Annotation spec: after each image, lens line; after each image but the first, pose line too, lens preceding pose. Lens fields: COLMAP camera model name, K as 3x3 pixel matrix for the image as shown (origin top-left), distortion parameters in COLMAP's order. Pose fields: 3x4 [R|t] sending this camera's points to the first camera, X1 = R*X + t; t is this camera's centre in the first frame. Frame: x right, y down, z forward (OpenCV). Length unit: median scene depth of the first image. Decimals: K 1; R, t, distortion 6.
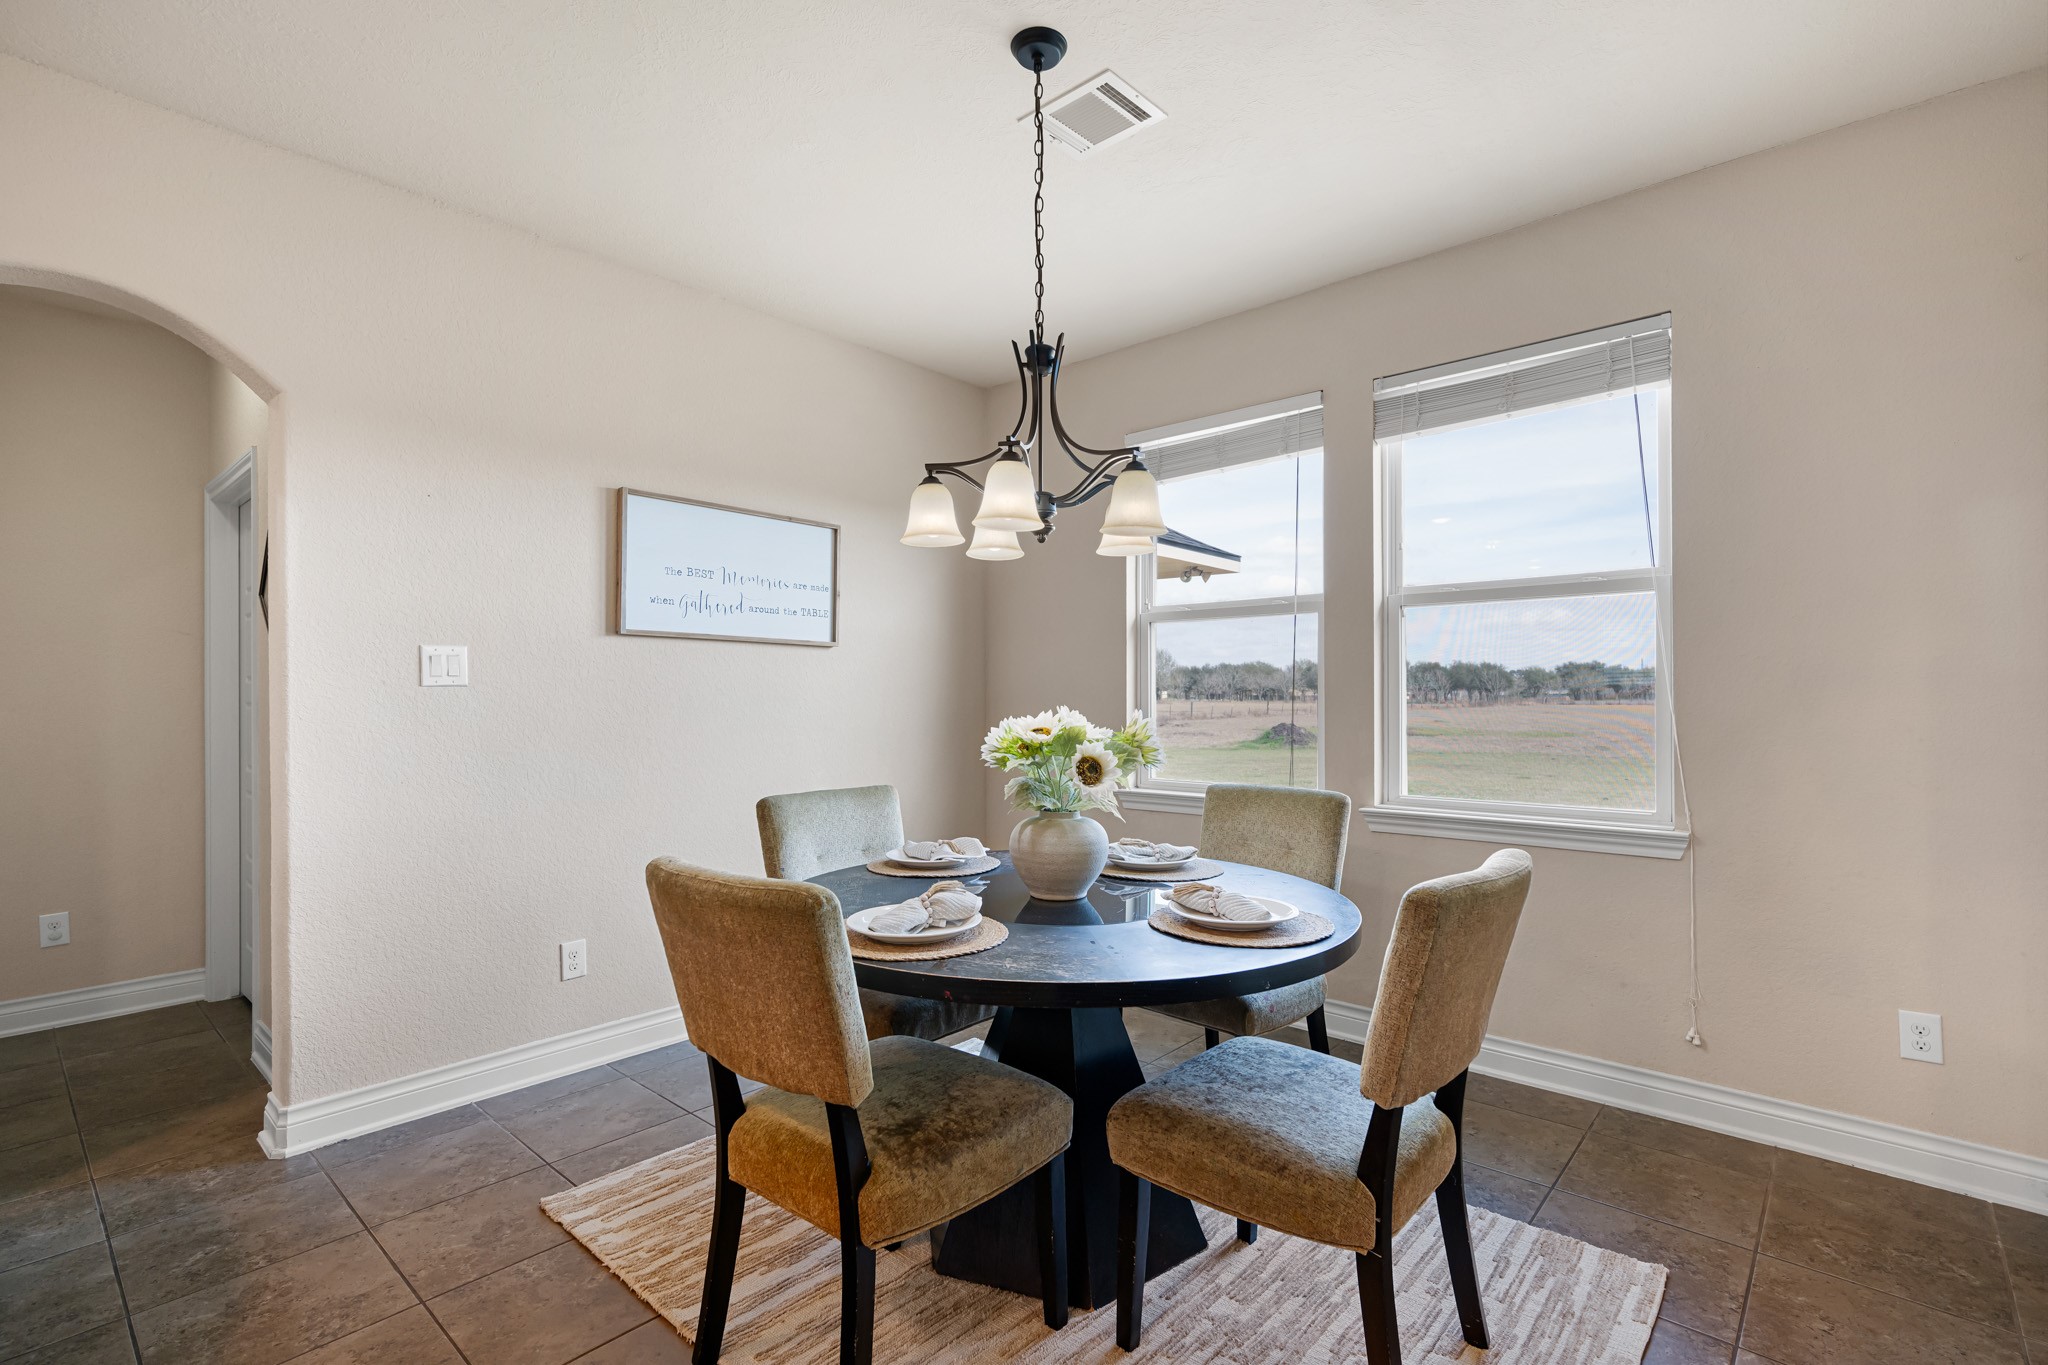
lens RADIAL K [[938.7, 0, 1027.5], [0, 938.7, 690.7], [0, 0, 1]] dist [-0.002287, -0.000050]
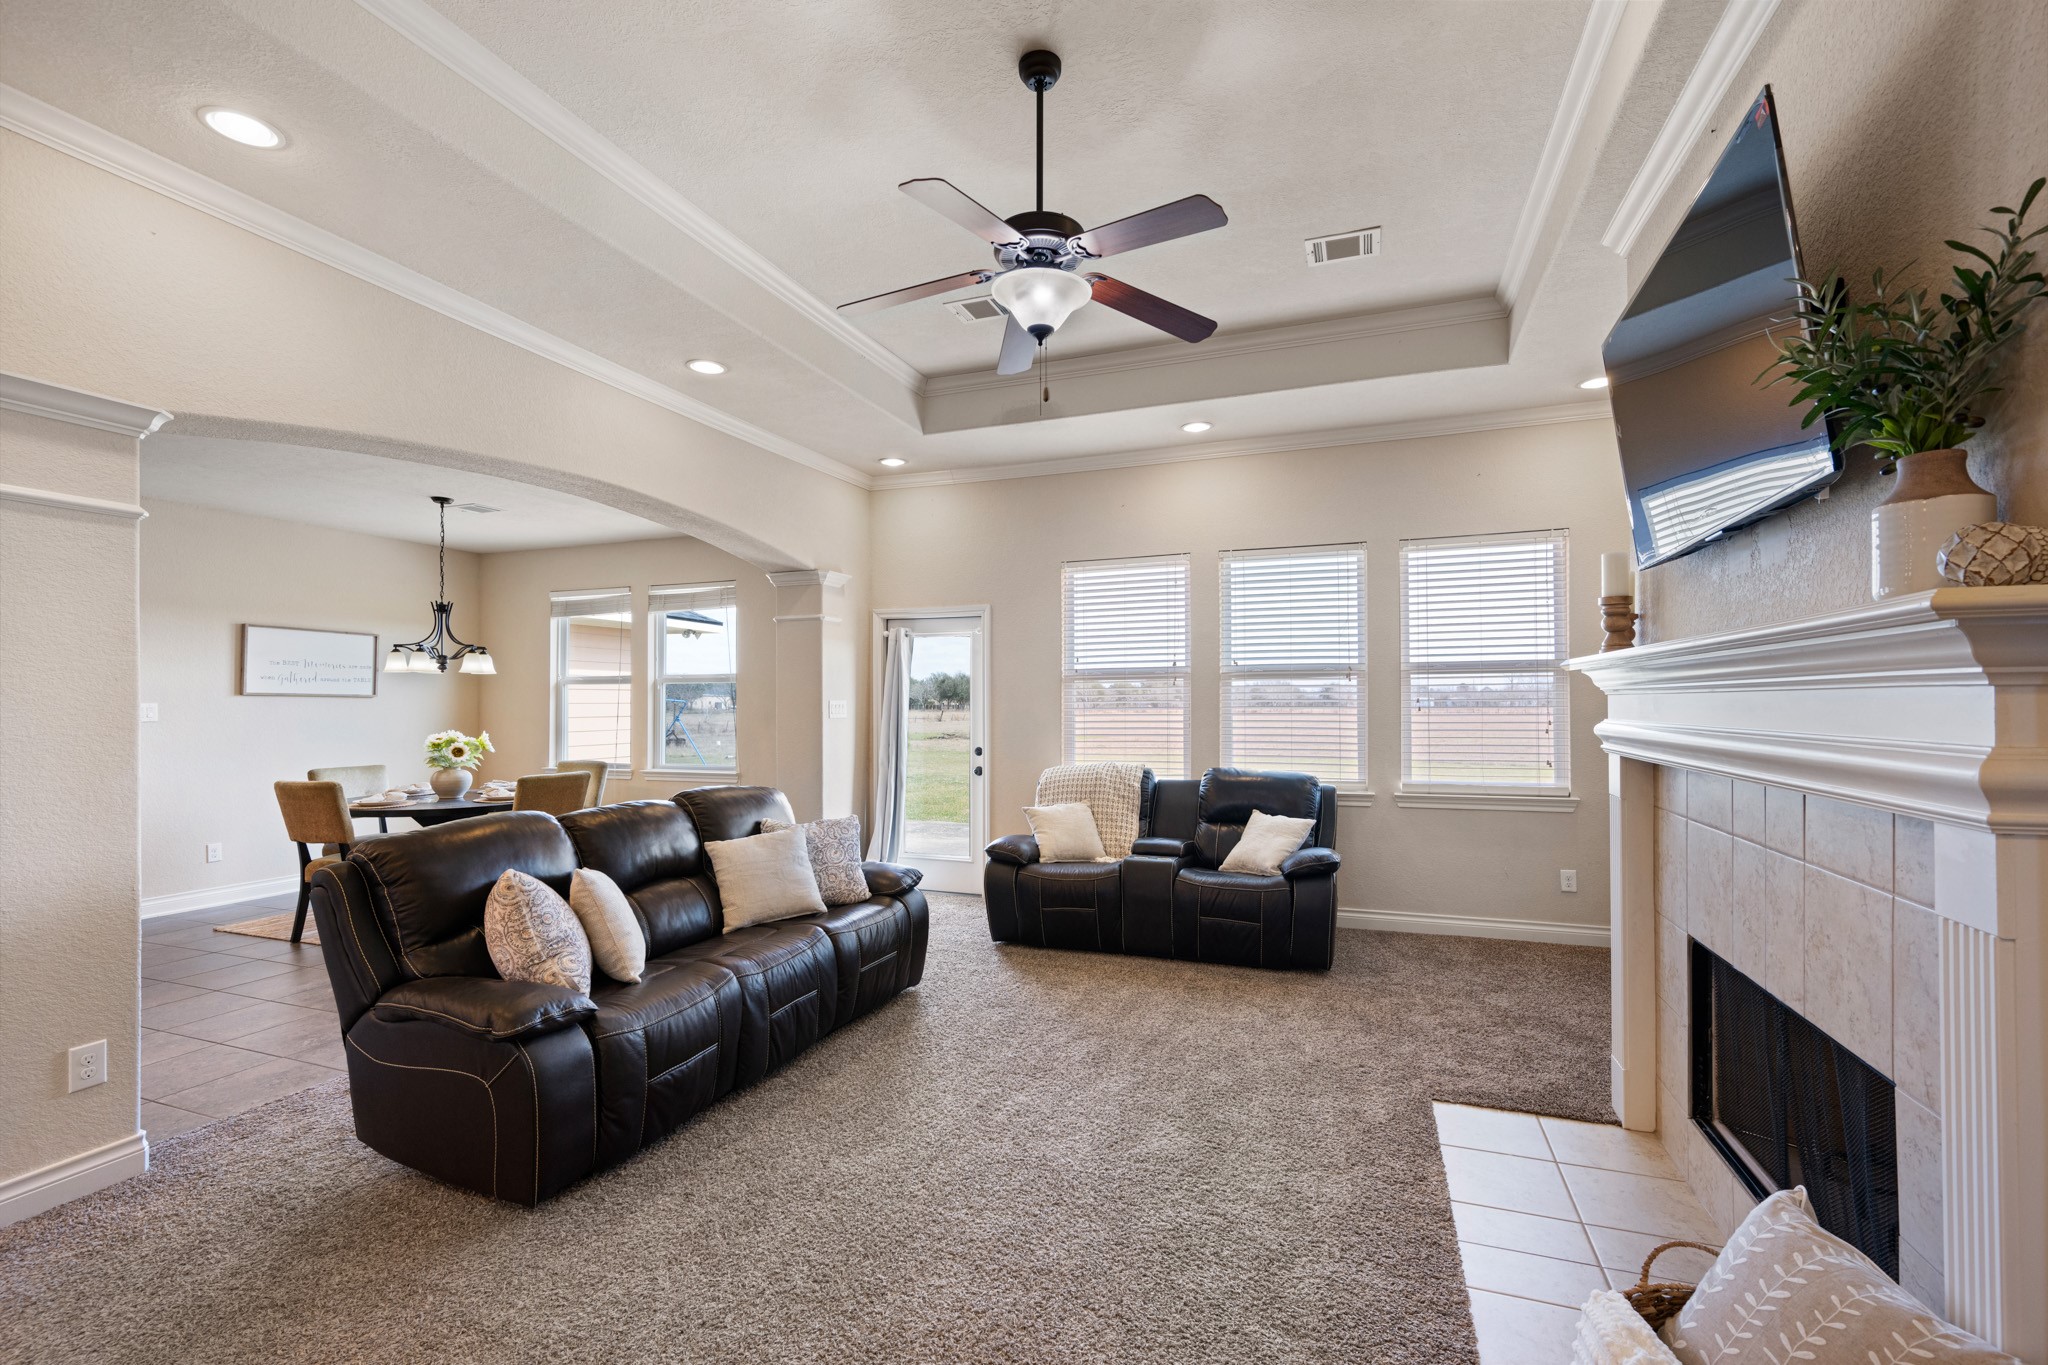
lens RADIAL K [[885.8, 0, 1030.0], [0, 885.8, 689.7], [0, 0, 1]] dist [0.001172, -0.000619]
pose [[0.931083, 0.005641, 0.364765, 0.463896], [-0.001581, 0.999933, -0.011428, -0.052181], [-0.364805, 0.010064, 0.931030, -1.439428]]
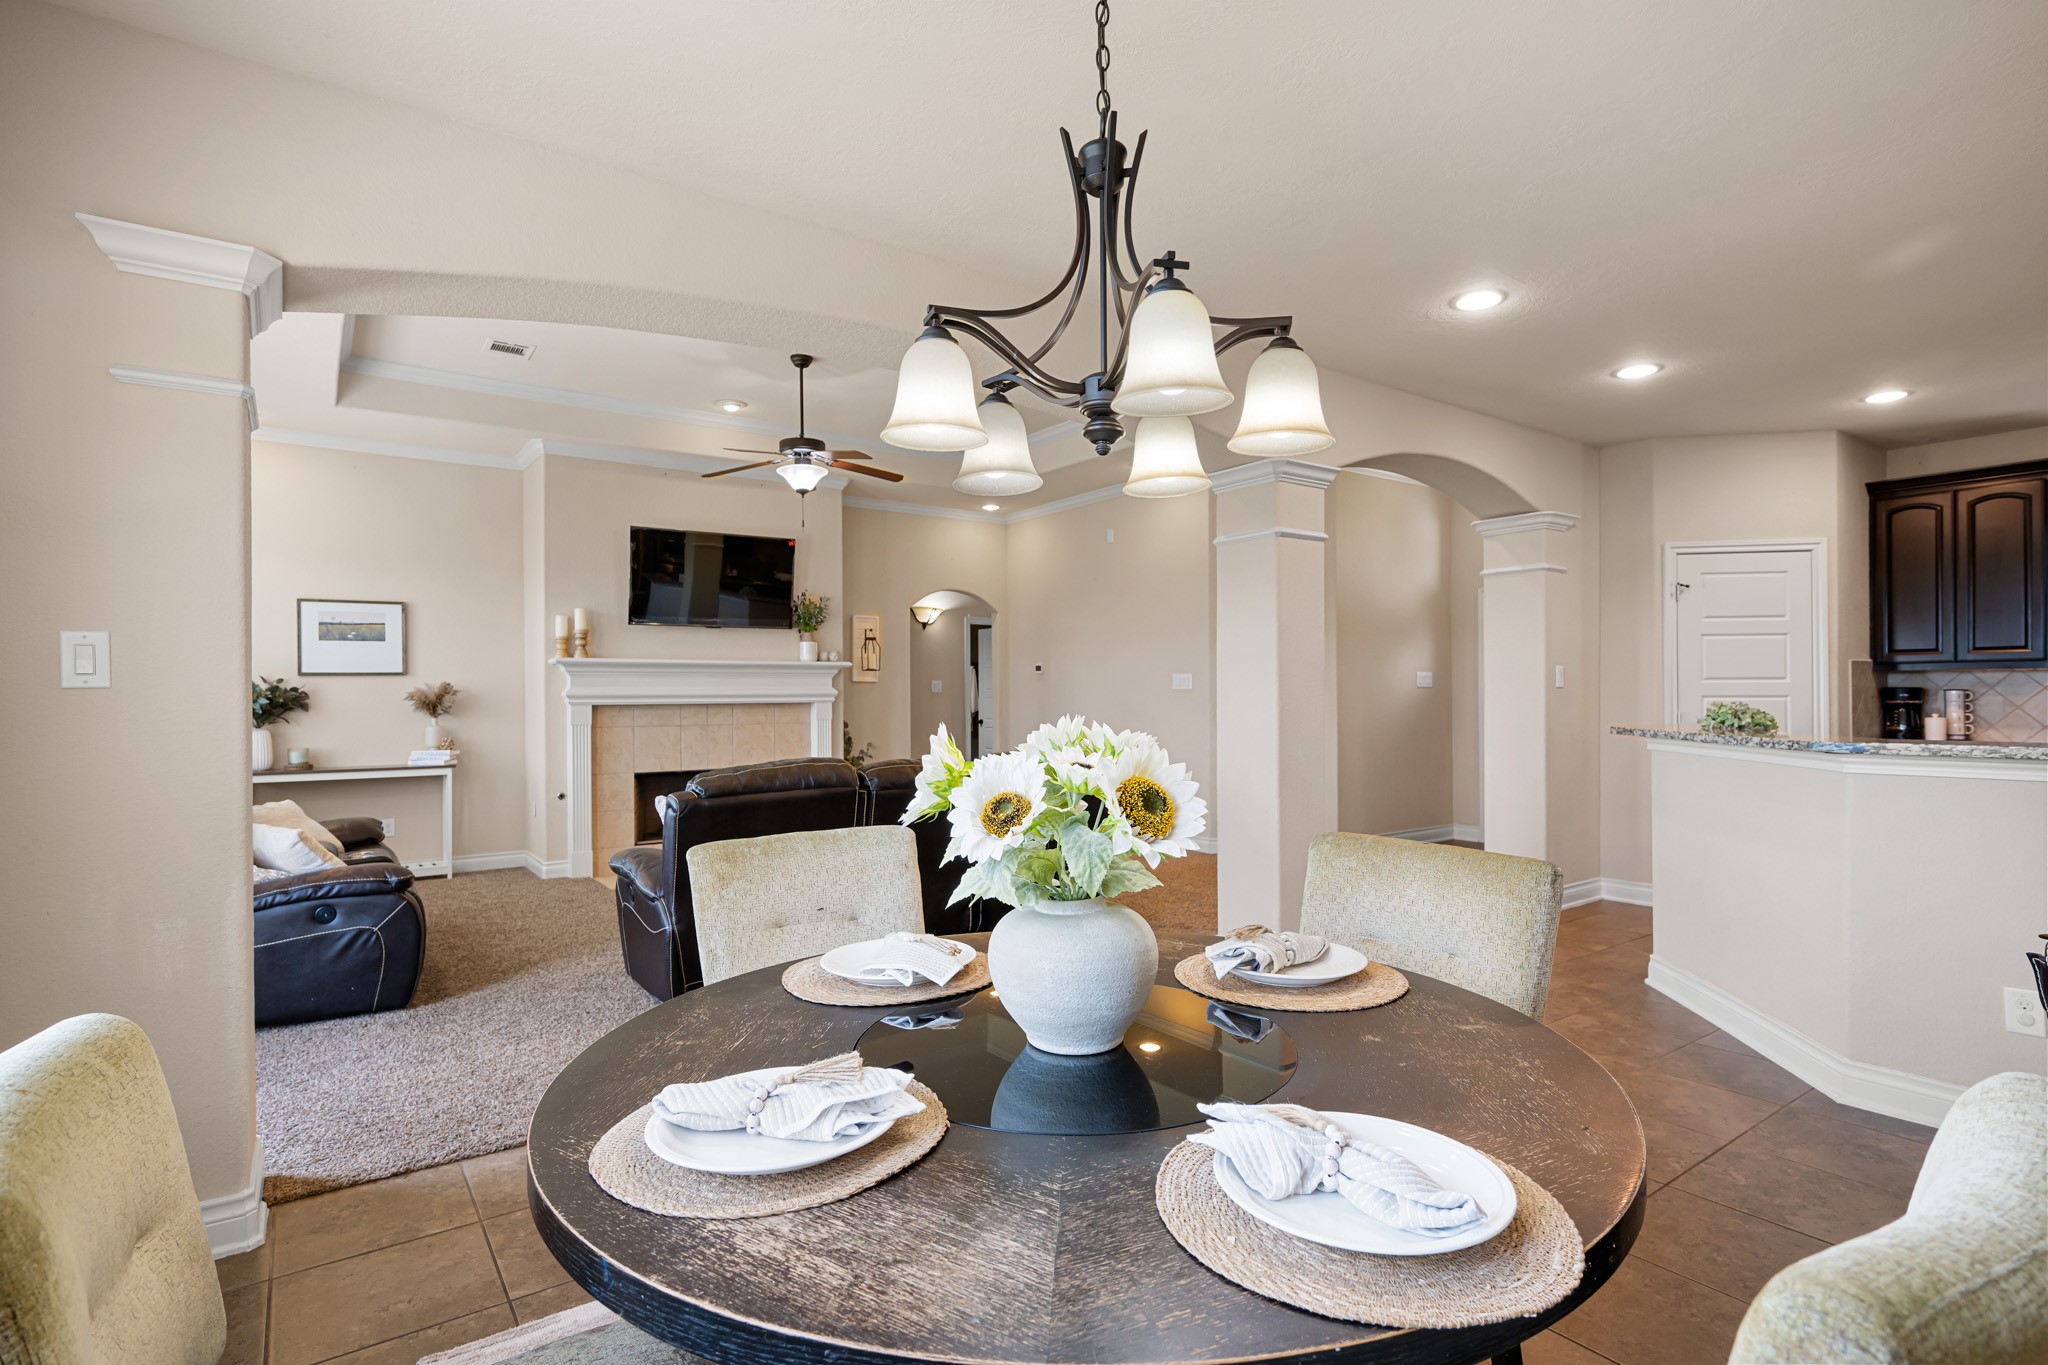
lens RADIAL K [[1018.9, 0, 1028.9], [0, 1018.9, 691.0], [0, 0, 1]] dist [-0.001182, 0.002006]
pose [[-0.977733, 0.013017, 0.209447, -0.042647], [0.011650, 0.999902, -0.007760, 0.001203], [-0.209527, -0.005147, -0.977789, 1.149023]]
